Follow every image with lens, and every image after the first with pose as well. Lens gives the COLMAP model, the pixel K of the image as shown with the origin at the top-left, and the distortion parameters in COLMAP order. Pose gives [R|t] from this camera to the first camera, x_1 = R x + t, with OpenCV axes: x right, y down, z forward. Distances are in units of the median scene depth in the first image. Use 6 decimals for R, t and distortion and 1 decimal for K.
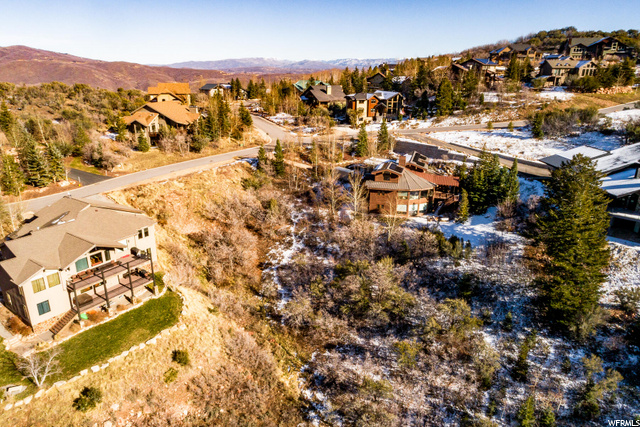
lens RADIAL K [[426.2, 0, 320.0], [0, 426.2, 213.5], [0, 0, 1]] dist [-0.004675, 0.003529]
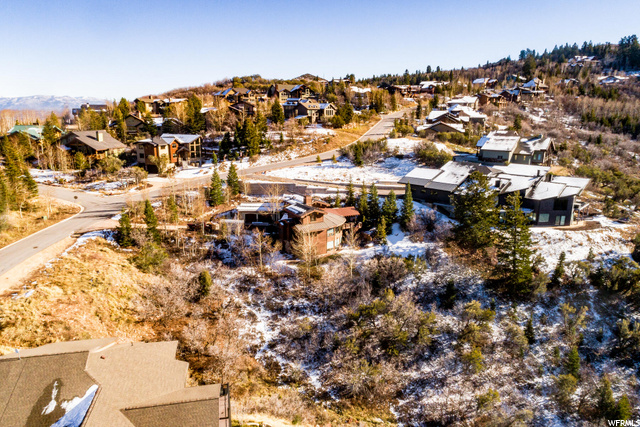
lens RADIAL K [[426.2, 0, 320.0], [0, 426.2, 213.5], [0, 0, 1]] dist [-0.004675, 0.003529]
pose [[0.695082, -0.173607, 0.697654, -0.317801], [0.232983, 0.972431, 0.009860, -0.061521], [-0.680132, 0.155688, 0.716367, 0.167209]]
